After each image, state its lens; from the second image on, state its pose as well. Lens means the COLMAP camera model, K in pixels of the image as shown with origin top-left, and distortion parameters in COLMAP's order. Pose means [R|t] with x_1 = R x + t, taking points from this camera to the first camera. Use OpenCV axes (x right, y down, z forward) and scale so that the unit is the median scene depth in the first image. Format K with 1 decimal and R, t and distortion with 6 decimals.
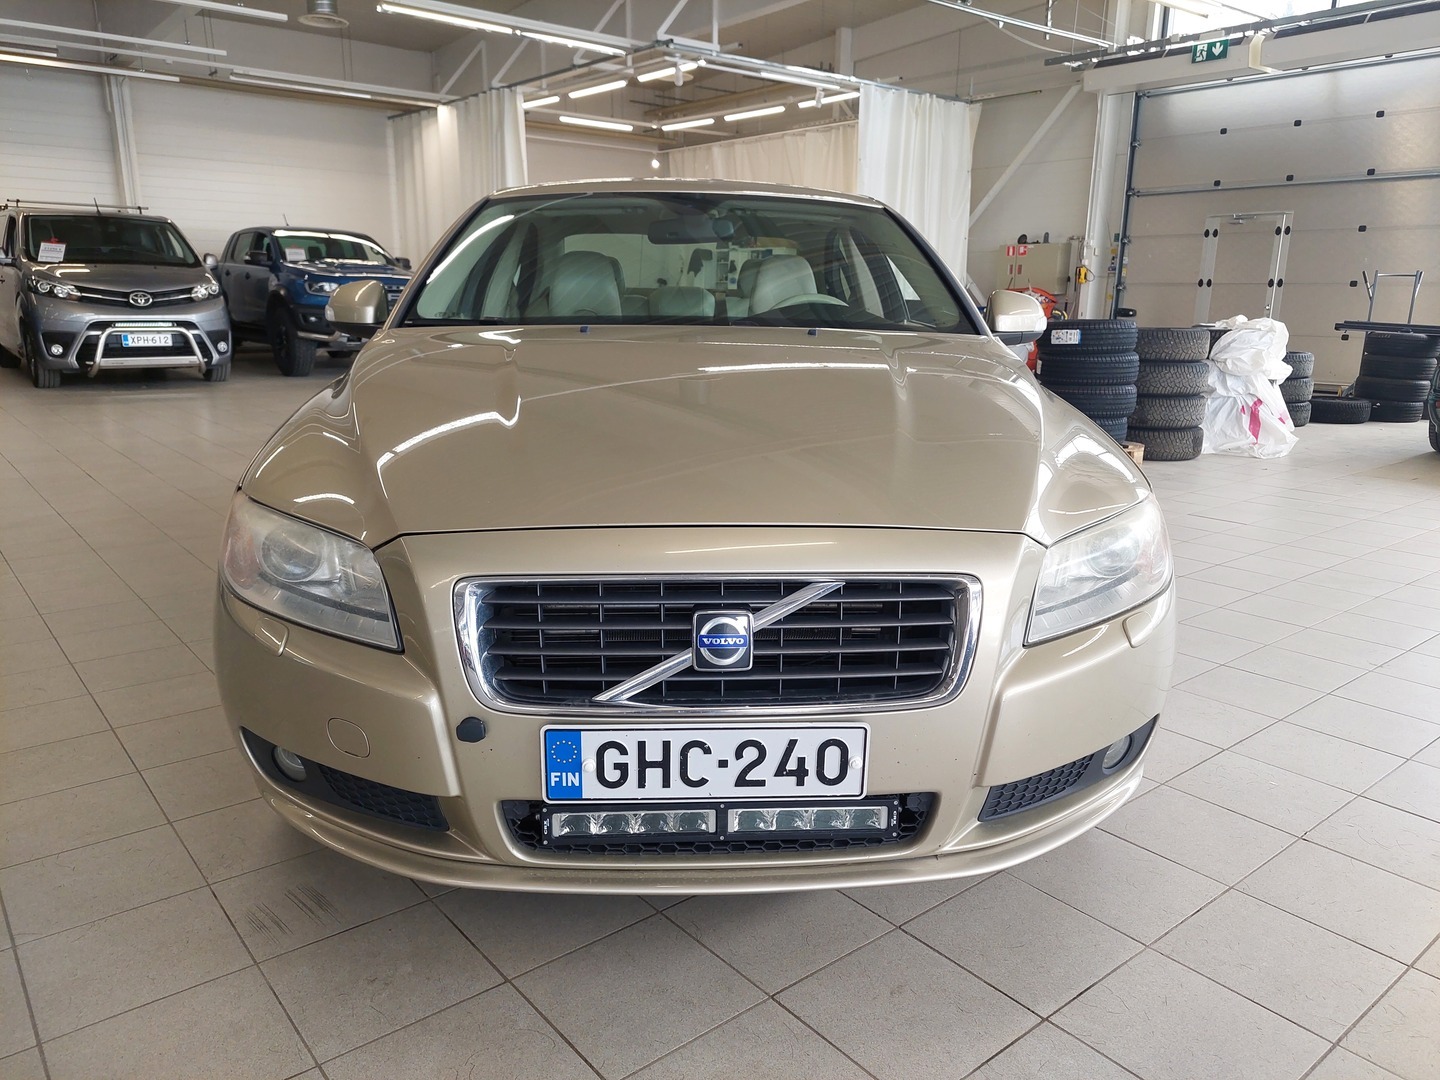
lens RADIAL K [[1095.1, 0, 720.0], [0, 1095.1, 540.0], [0, 0, 1]] dist [0.018508, 0.002278]
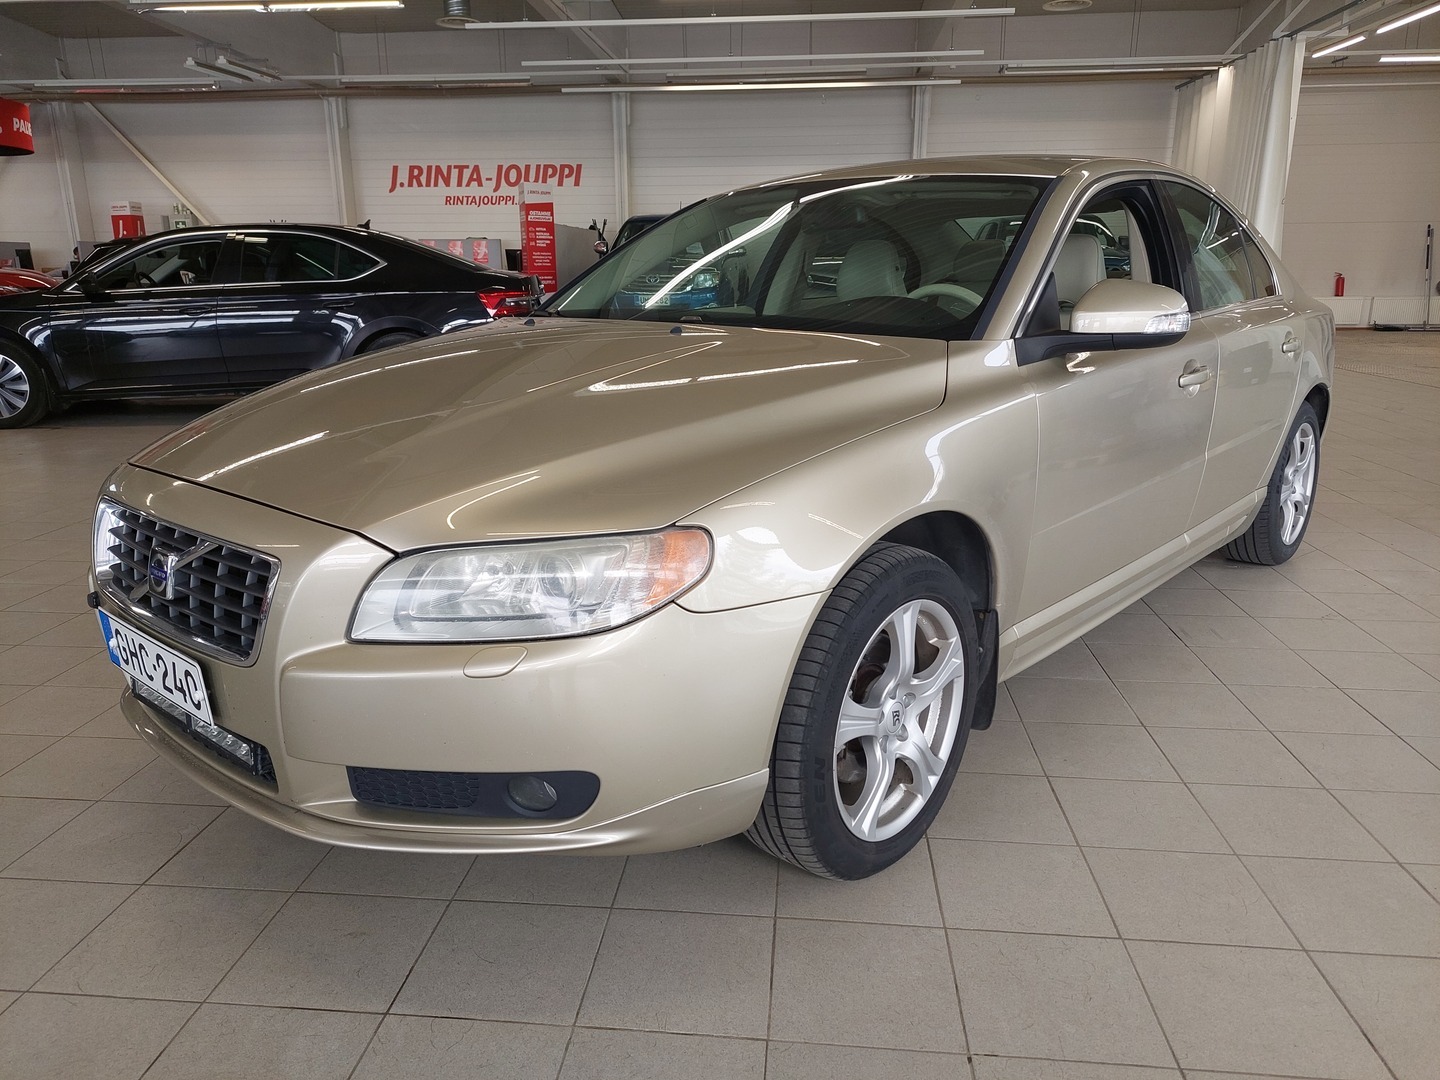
lens RADIAL K [[1095.1, 0, 720.0], [0, 1095.1, 540.0], [0, 0, 1]] dist [0.018508, 0.002278]
pose [[0.677090, 0.167425, -0.716602, 0.134033], [-0.152133, 0.984586, 0.086291, -0.015237], [0.720003, 0.050592, 0.692124, 0.055930]]
